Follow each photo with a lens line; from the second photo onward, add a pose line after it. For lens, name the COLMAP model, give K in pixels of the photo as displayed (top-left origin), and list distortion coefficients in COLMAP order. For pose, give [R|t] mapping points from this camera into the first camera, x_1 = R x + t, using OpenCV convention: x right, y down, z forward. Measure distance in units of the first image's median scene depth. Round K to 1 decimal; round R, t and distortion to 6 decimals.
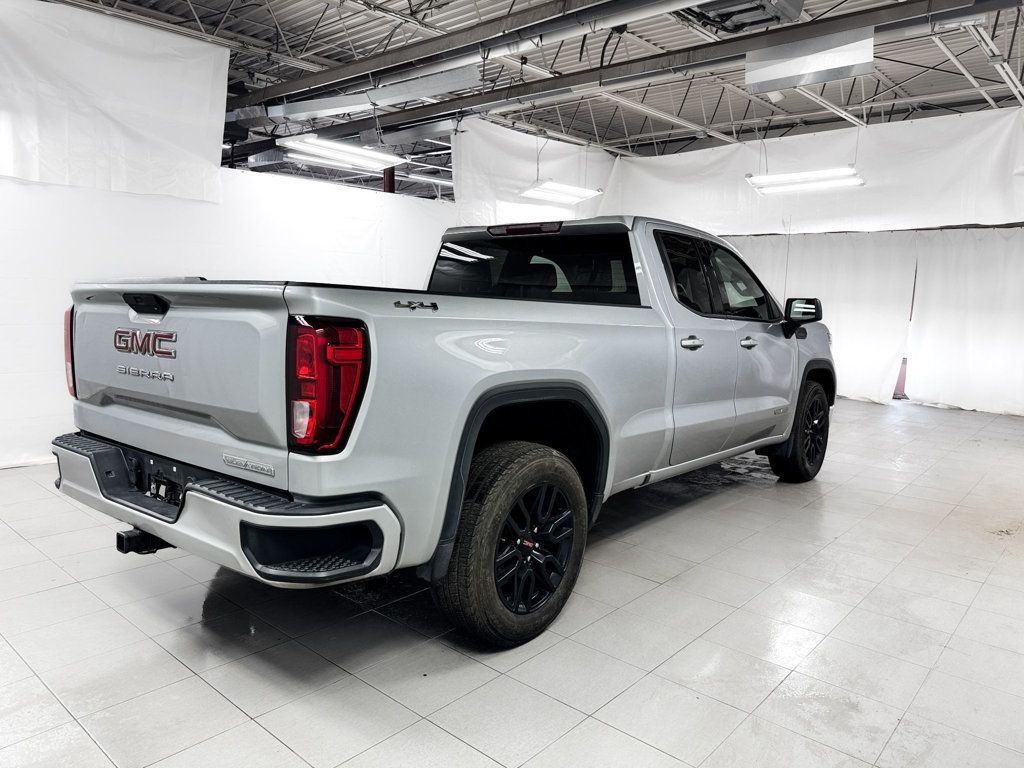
lens RADIAL K [[727.6, 0, 504.7], [0, 727.6, 383.1], [0, 0, 1]] dist [0.047593, -0.053131]
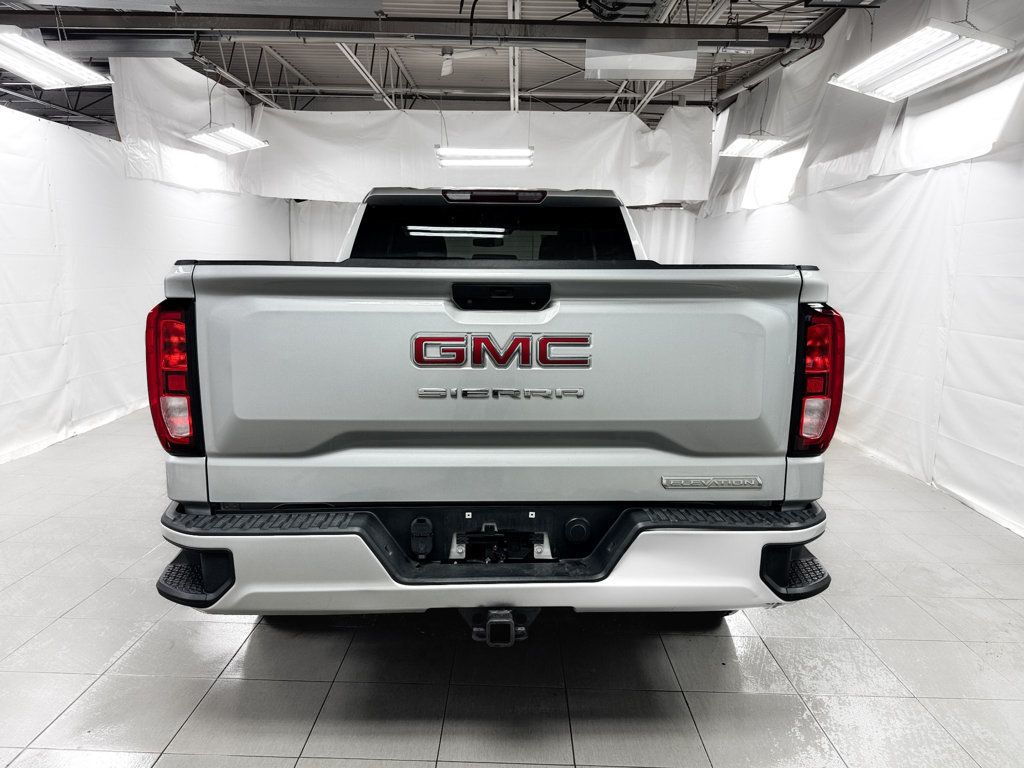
lens RADIAL K [[727.6, 0, 504.7], [0, 727.6, 383.1], [0, 0, 1]] dist [0.047593, -0.053131]
pose [[0.756148, -0.113792, 0.644432, -0.869907], [0.079766, 0.993449, 0.081826, -0.074678], [-0.649521, -0.010469, 0.760271, 0.423054]]
